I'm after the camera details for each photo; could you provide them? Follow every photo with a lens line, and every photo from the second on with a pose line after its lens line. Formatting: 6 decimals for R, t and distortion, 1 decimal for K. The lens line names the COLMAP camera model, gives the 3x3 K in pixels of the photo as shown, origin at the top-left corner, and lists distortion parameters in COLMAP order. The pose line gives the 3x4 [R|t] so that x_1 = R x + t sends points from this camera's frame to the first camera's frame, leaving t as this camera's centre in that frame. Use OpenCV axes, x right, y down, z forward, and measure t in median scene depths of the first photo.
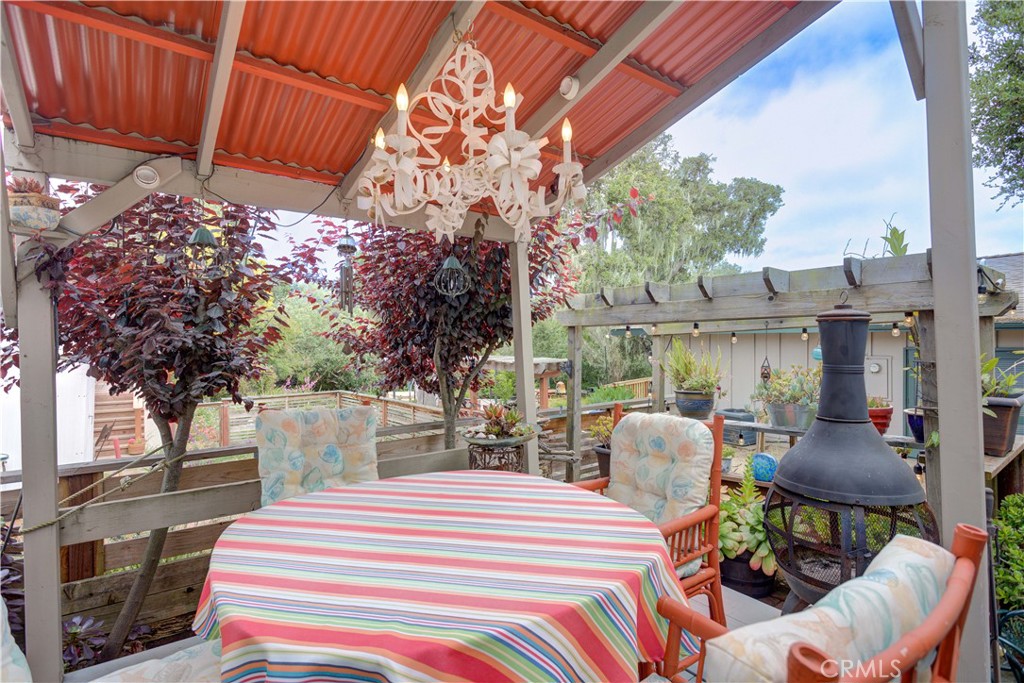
lens RADIAL K [[499.1, 0, 515.3], [0, 499.1, 341.9], [0, 0, 1]] dist [-0.001684, 0.000107]
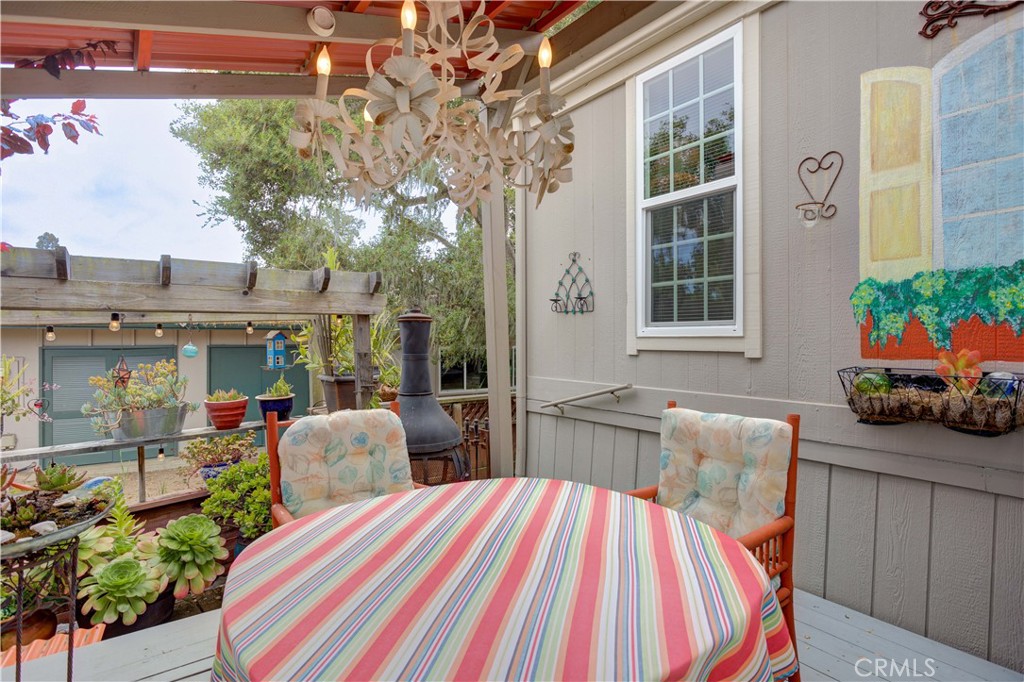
lens RADIAL K [[504.0, 0, 516.0], [0, 504.0, 338.9], [0, 0, 1]] dist [-0.009177, 0.004341]
pose [[-0.008133, 0.002347, 0.999964, -0.397033], [0.007919, 0.999966, -0.002283, 0.007388], [-0.999936, 0.007901, -0.008151, 0.404618]]
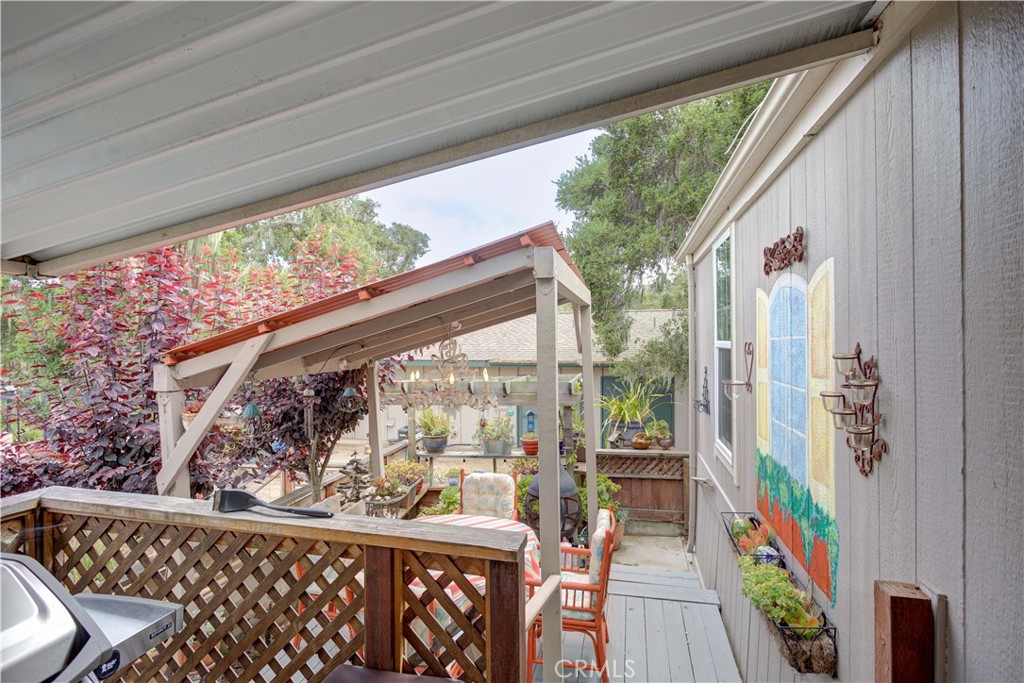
lens RADIAL K [[499.1, 0, 519.8], [0, 499.1, 340.2], [0, 0, 1]] dist [-0.001684, 0.000107]
pose [[0.752551, -0.001195, 0.658533, -0.611310], [0.005750, 0.999972, -0.004756, -0.248924], [-0.658509, 0.007366, 0.752536, -0.425985]]
